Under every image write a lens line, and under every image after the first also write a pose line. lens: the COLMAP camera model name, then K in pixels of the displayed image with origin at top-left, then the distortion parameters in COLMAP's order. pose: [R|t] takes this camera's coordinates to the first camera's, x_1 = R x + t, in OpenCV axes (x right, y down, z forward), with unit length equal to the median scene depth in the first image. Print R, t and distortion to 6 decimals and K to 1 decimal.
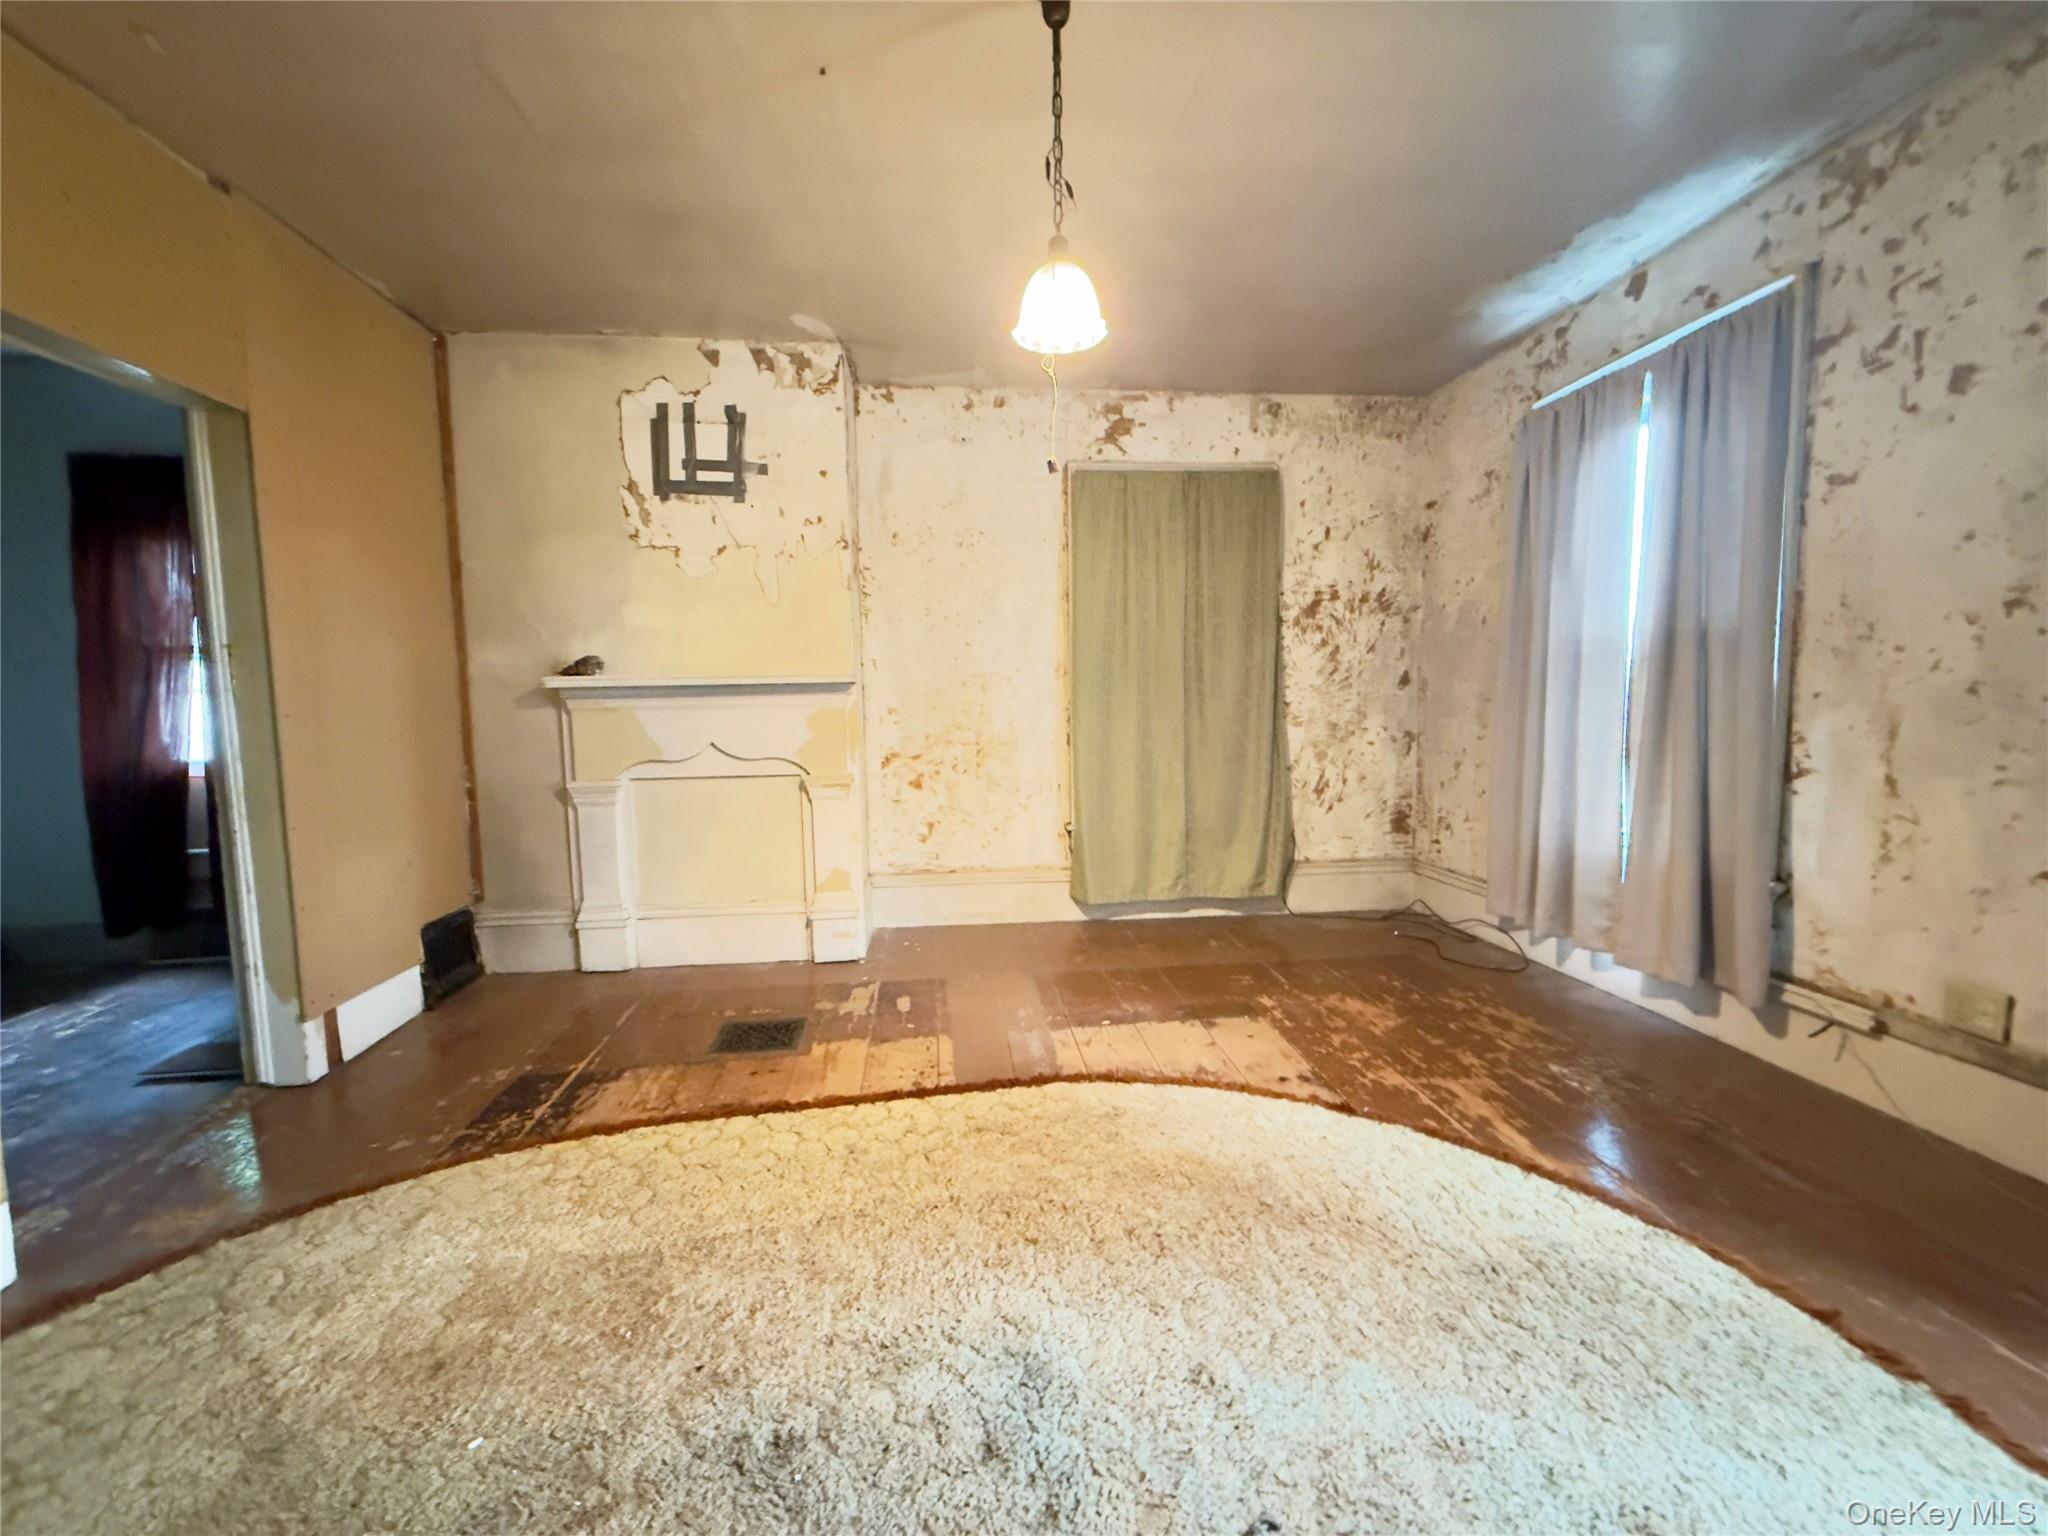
lens RADIAL K [[817.9, 0, 1018.0], [0, 817.9, 766.6], [0, 0, 1]] dist [-0.000170, 0.000164]
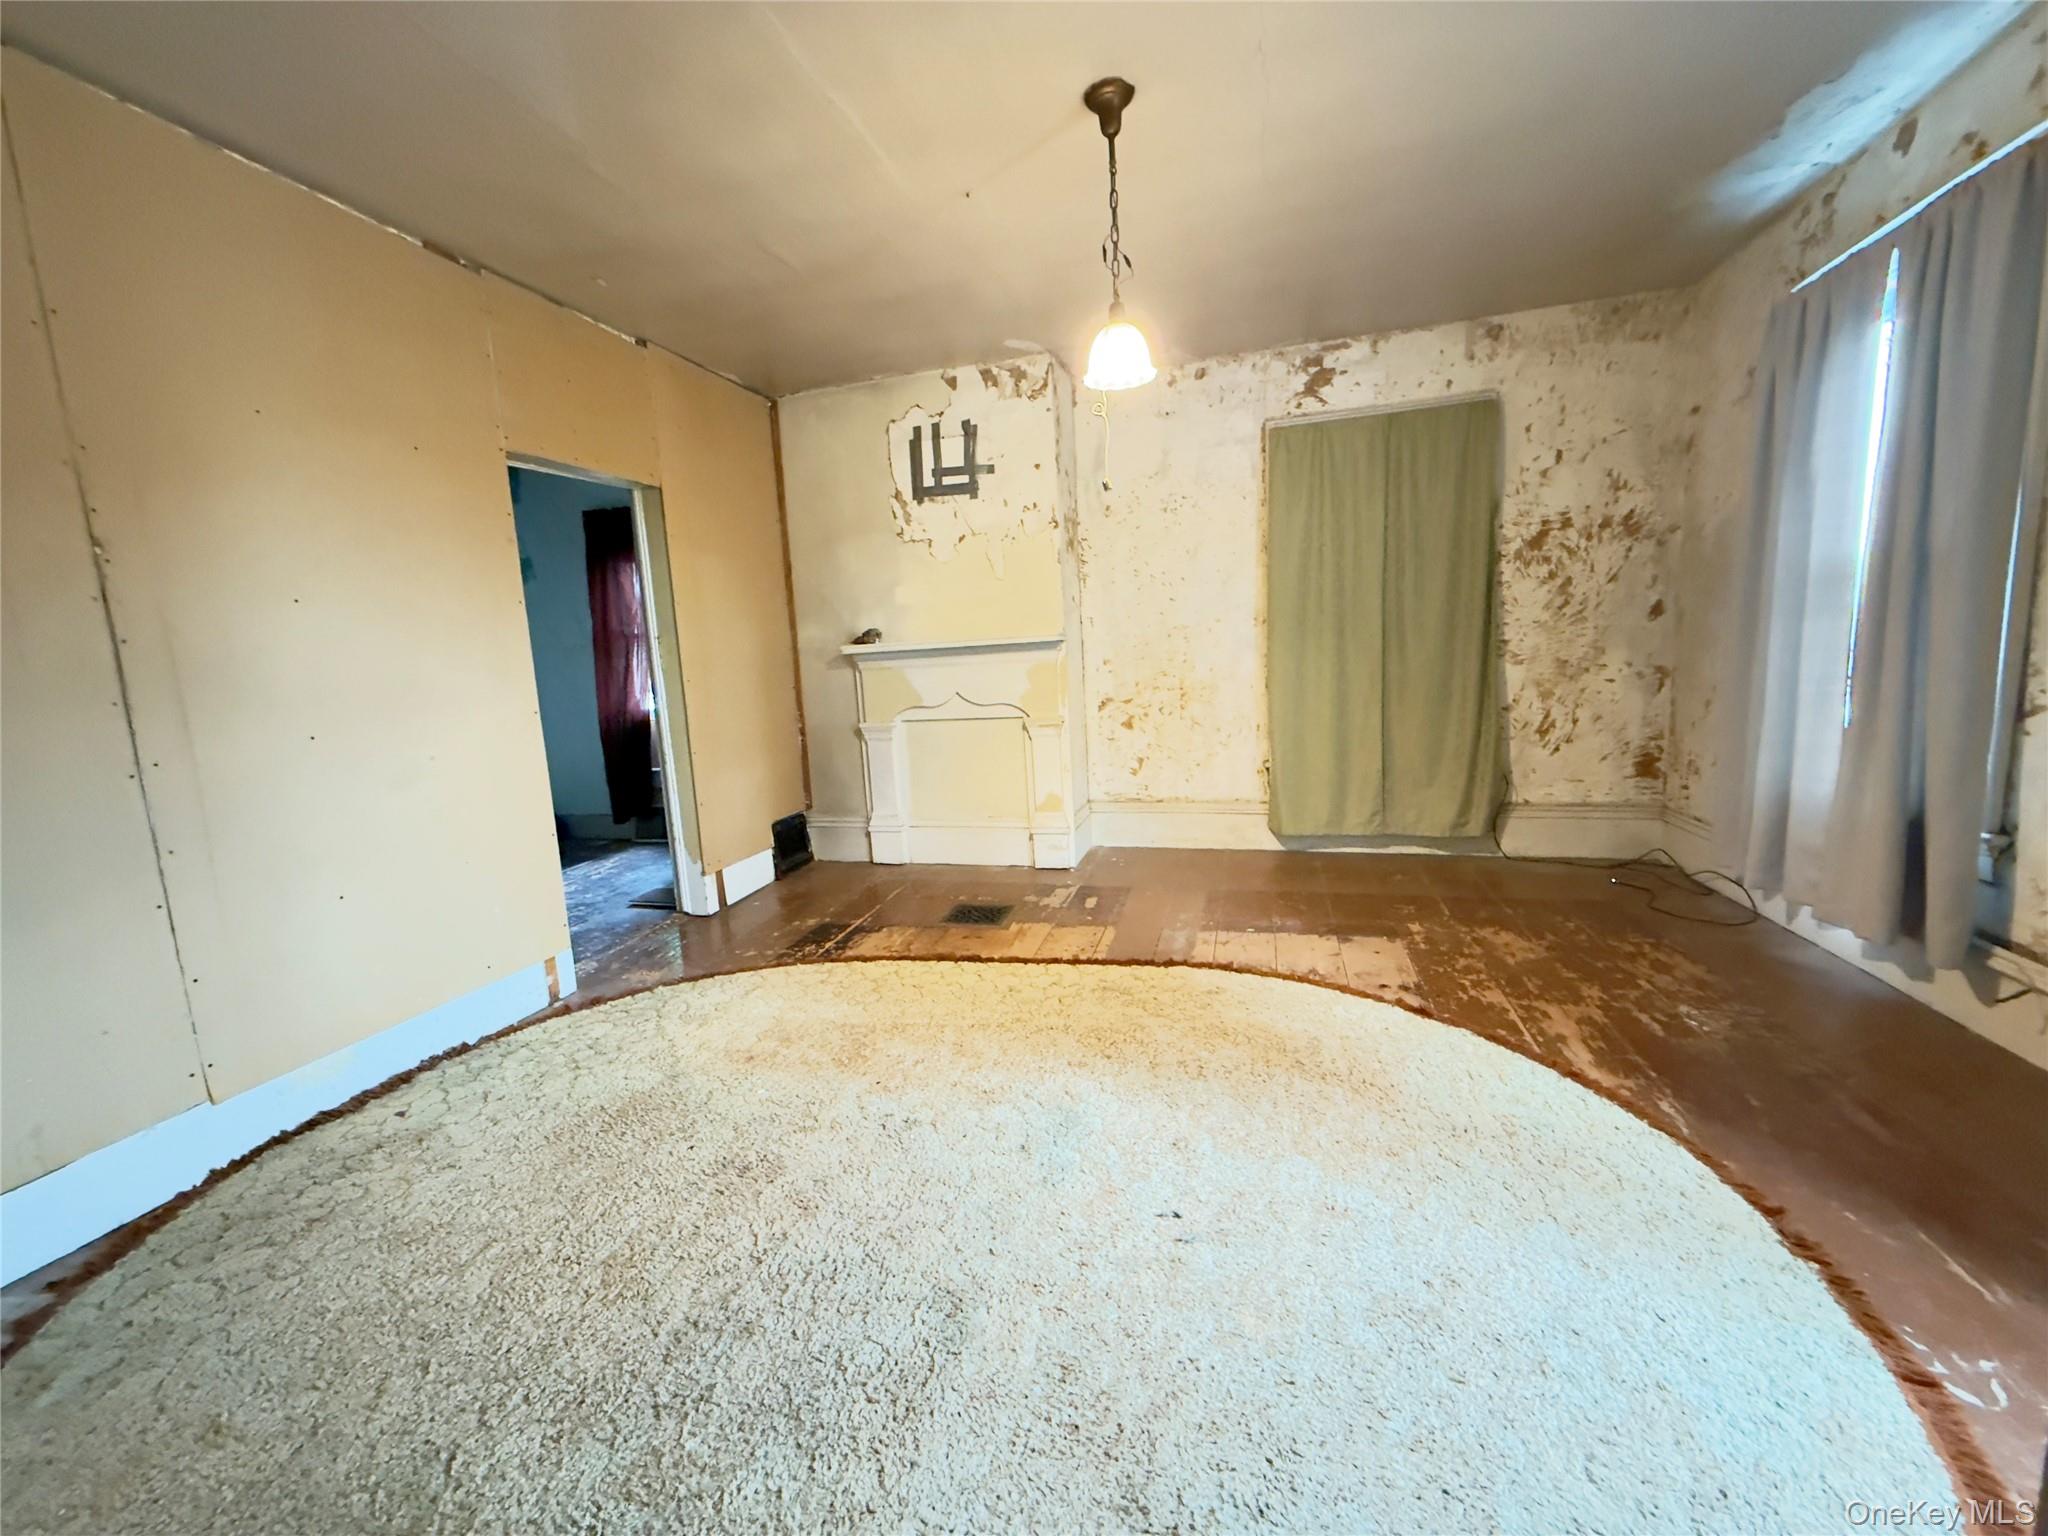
lens RADIAL K [[817.9, 0, 1017.8], [0, 817.9, 764.8], [0, 0, 1]] dist [-0.000170, 0.000164]
pose [[0.924971, 0.018012, -0.379610, 0.227607], [0.008308, 0.997679, 0.067581, -0.001776], [0.379946, -0.065664, 0.922675, -0.170832]]
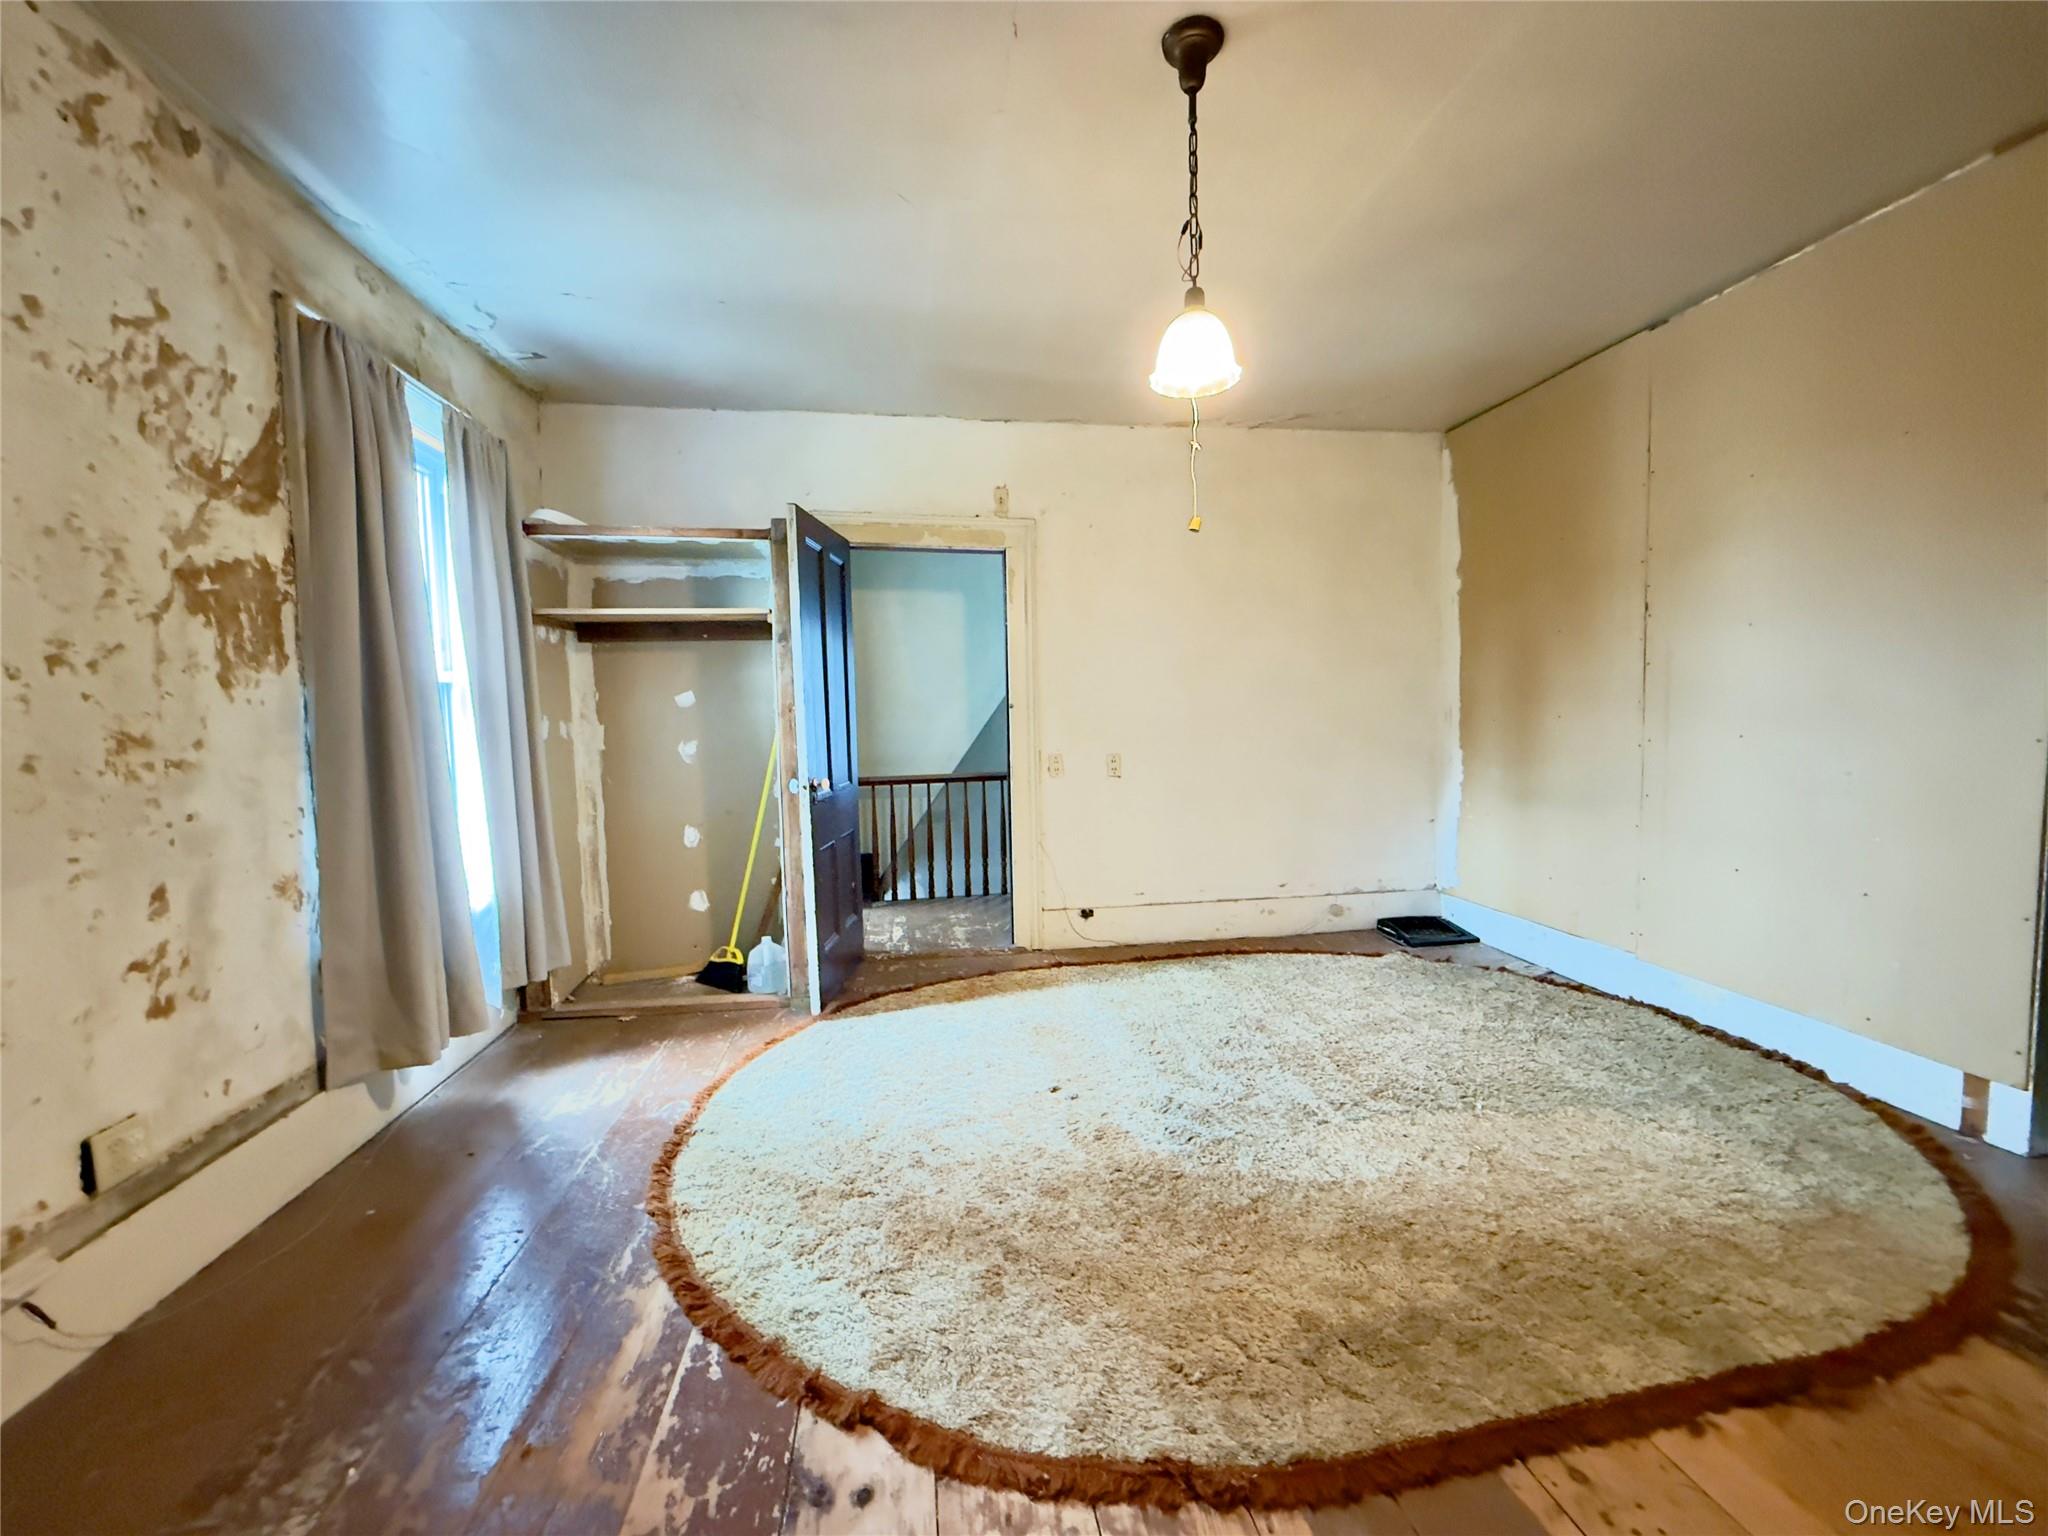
lens RADIAL K [[817.9, 0, 1021.1], [0, 817.9, 763.4], [0, 0, 1]] dist [-0.000170, 0.000164]
pose [[-0.998646, 0.041256, -0.031700, 0.181446], [0.036283, 0.988916, 0.143974, -0.113355], [0.037289, 0.142628, -0.989074, 1.171373]]
